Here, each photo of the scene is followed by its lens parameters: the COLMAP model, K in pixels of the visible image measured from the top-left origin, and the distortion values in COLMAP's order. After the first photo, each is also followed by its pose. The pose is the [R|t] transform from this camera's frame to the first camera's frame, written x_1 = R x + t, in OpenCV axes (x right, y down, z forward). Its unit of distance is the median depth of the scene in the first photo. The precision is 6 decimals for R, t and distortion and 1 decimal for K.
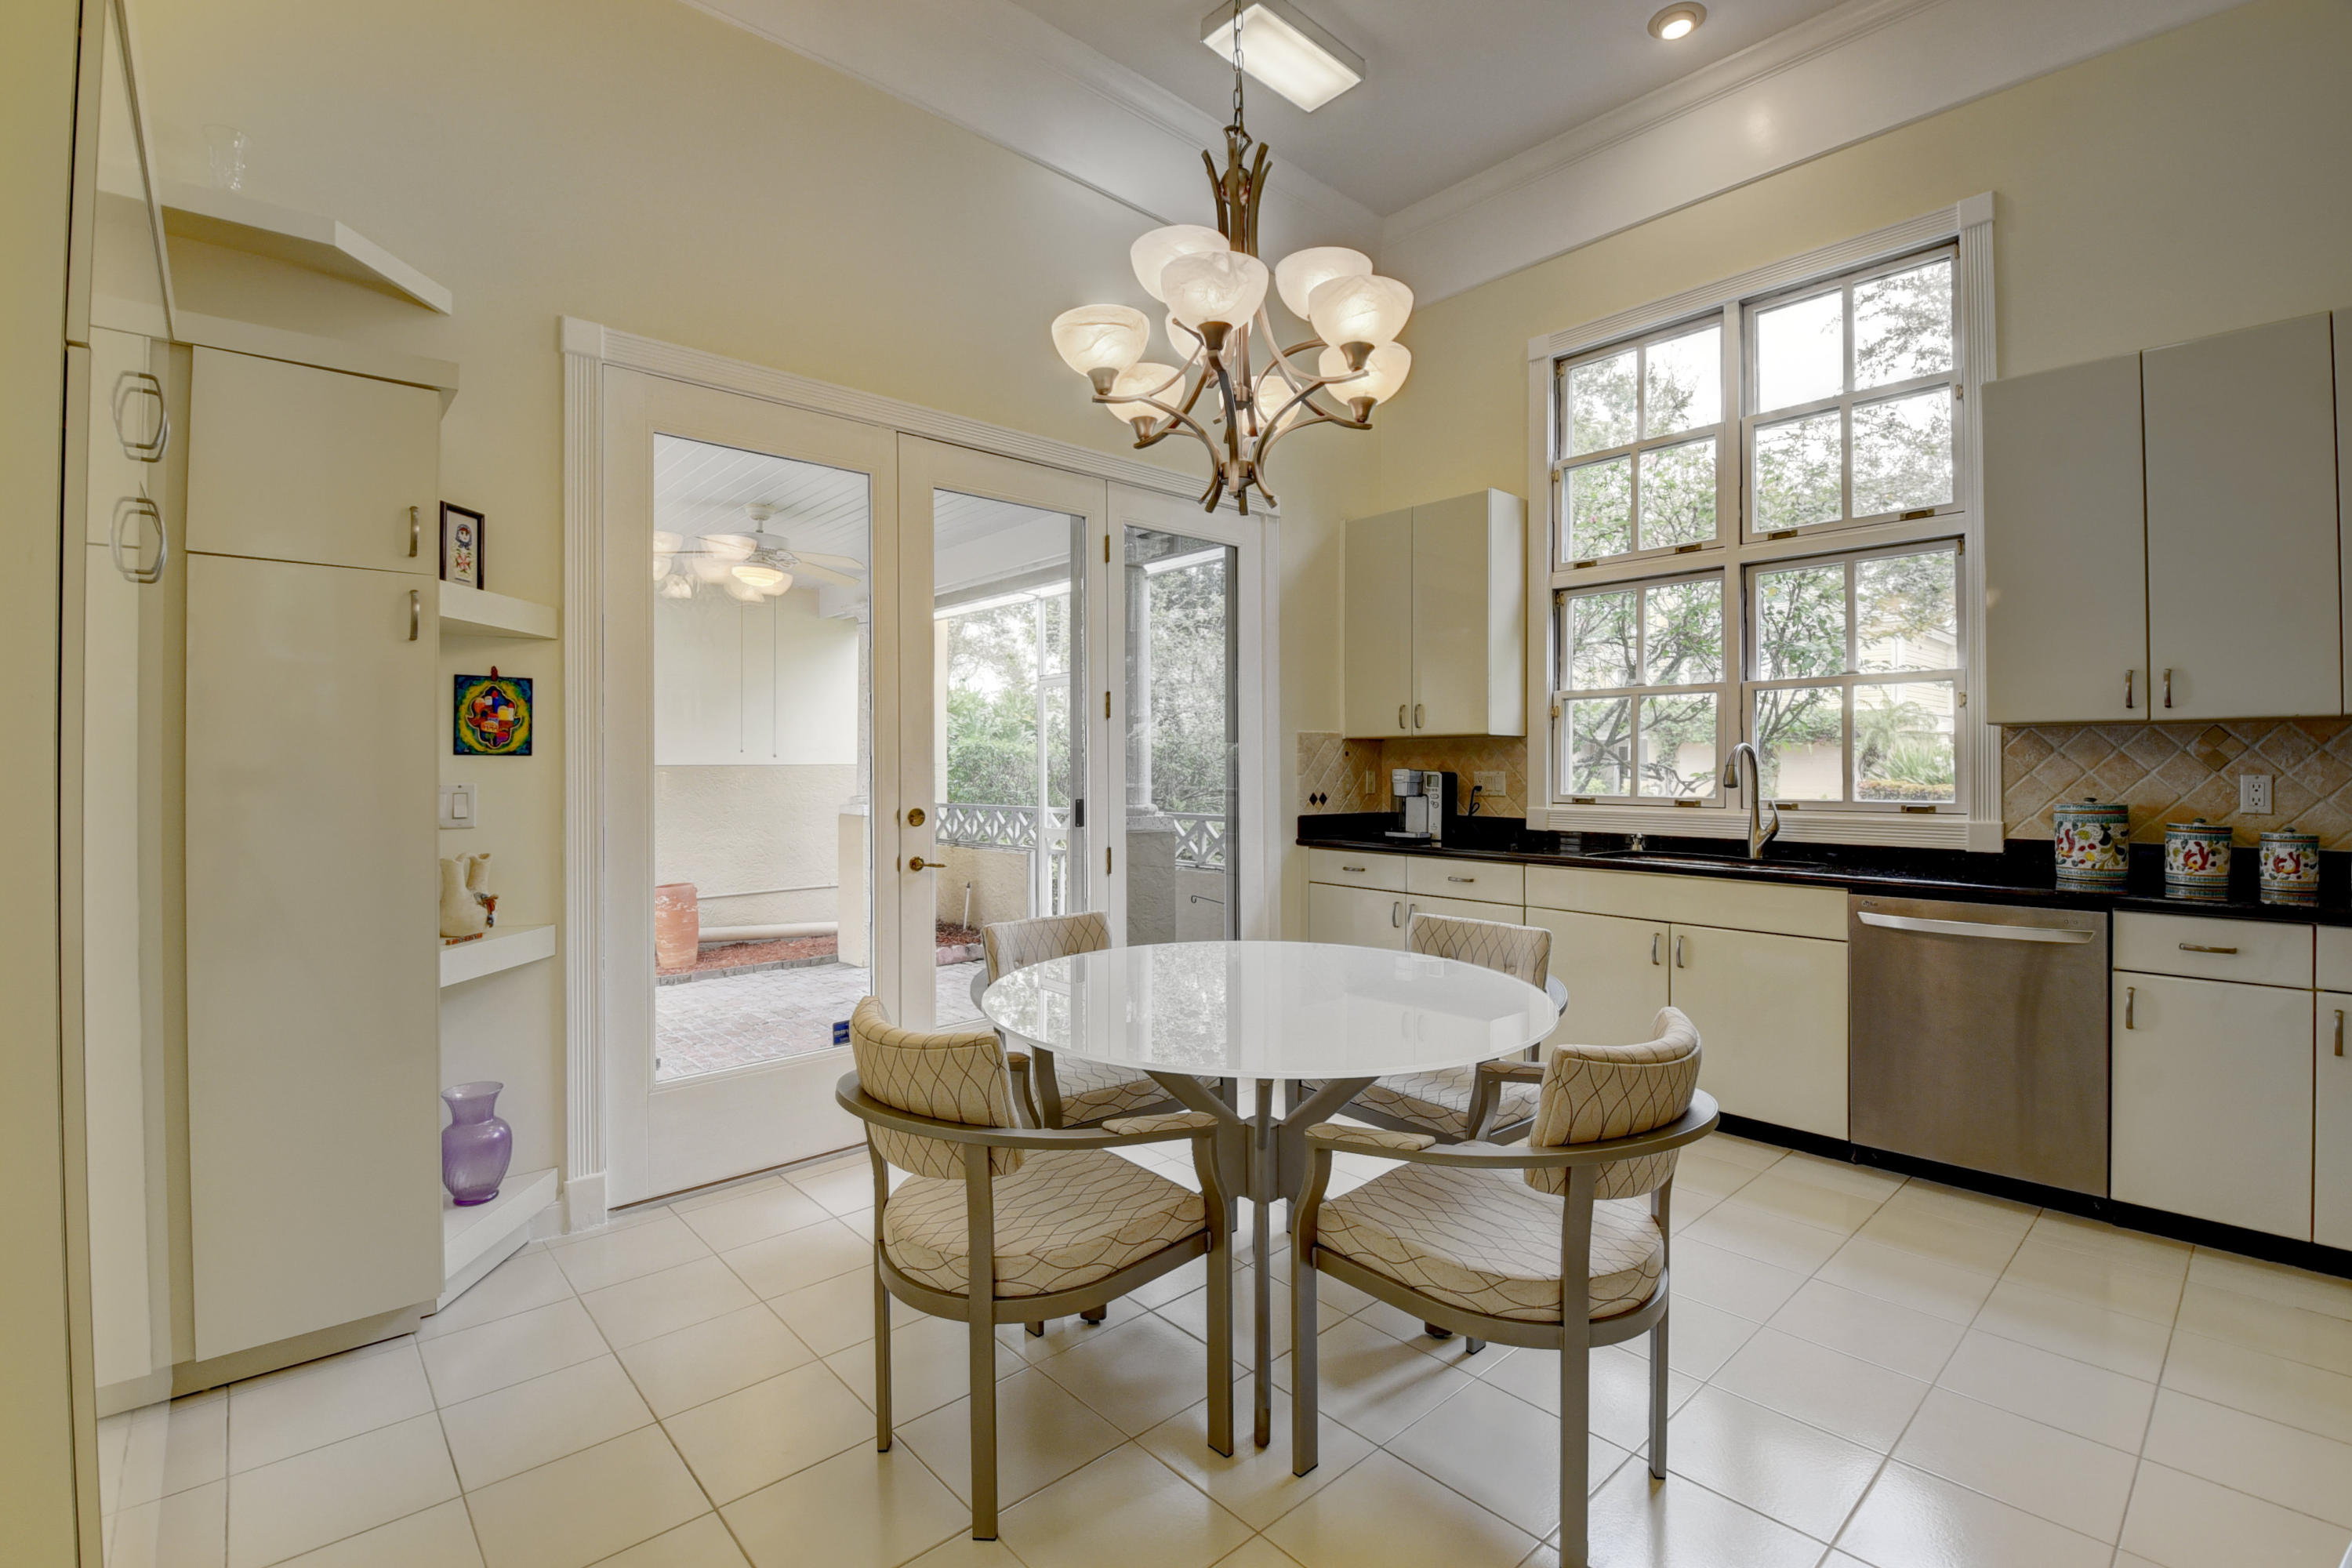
lens RADIAL K [[1042.7, 0, 1159.3], [0, 1042.7, 765.8], [0, 0, 1]] dist [-0.000349, -0.000359]
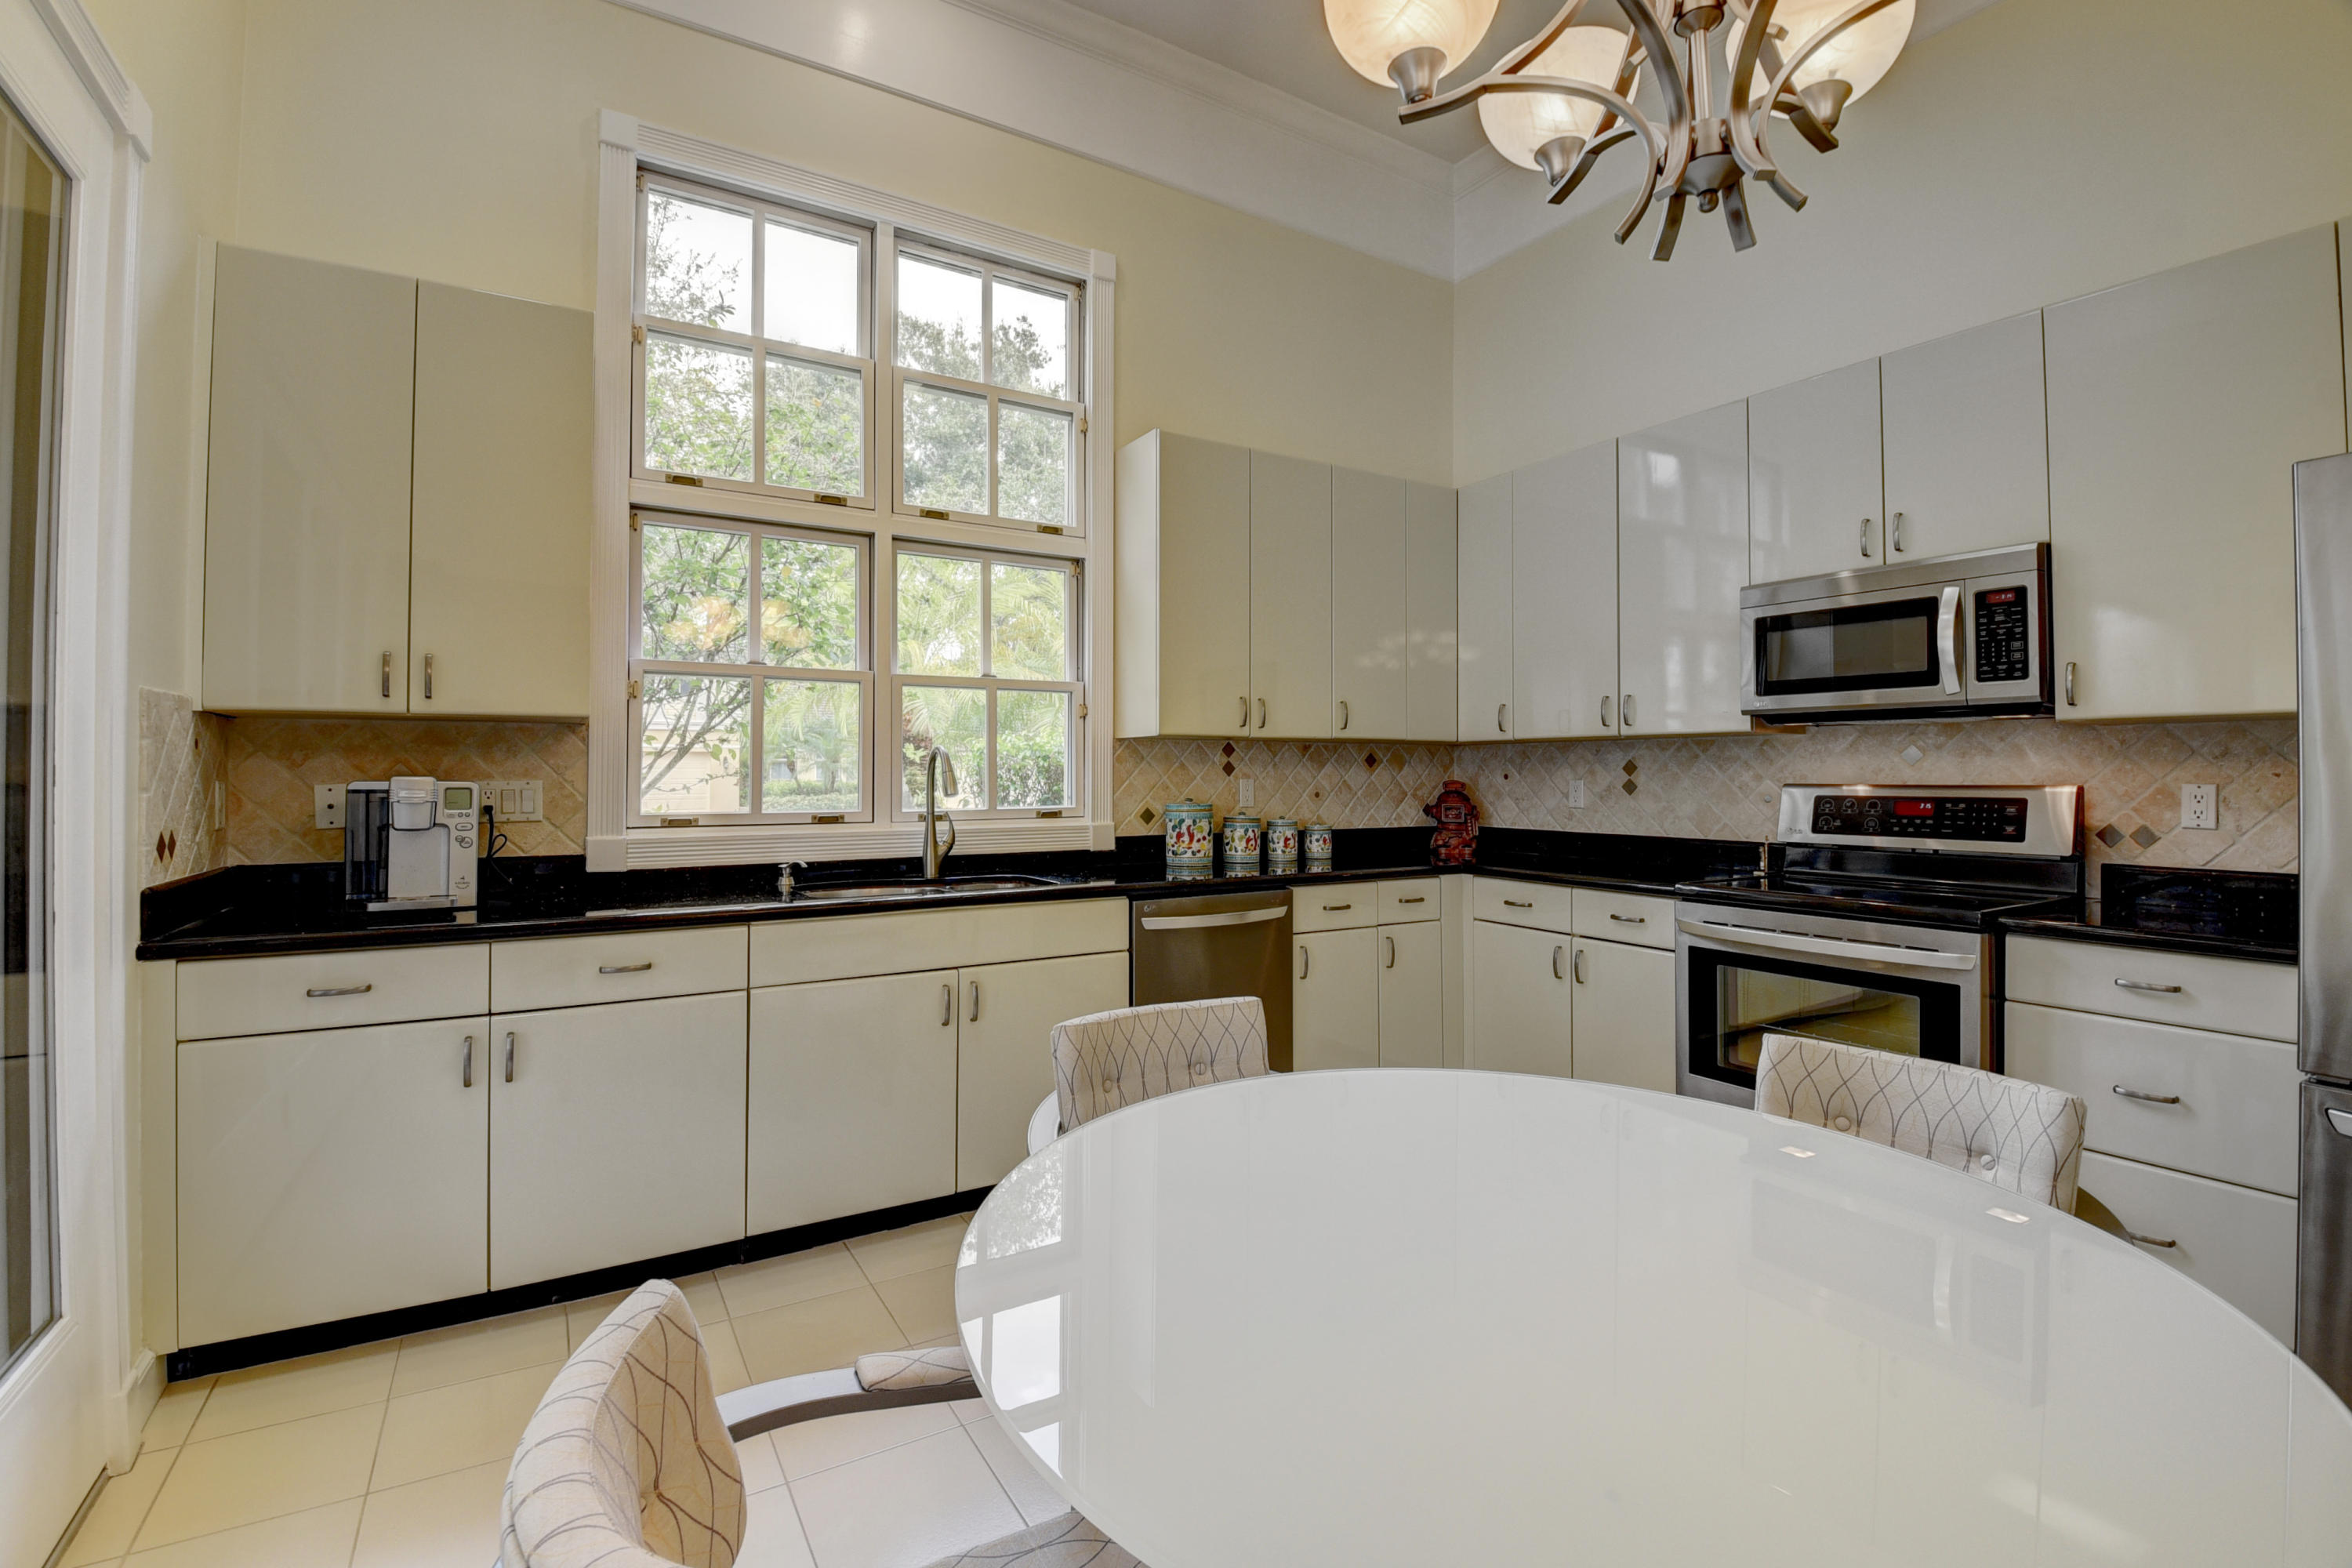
lens RADIAL K [[1042.7, 0, 1159.3], [0, 1042.7, 765.8], [0, 0, 1]] dist [-0.000349, -0.000359]
pose [[0.177108, 0.007615, 0.984162, -0.257853], [-0.001573, 0.999971, -0.007454, 0.001294], [-0.984190, -0.000228, 0.177115, 0.676953]]
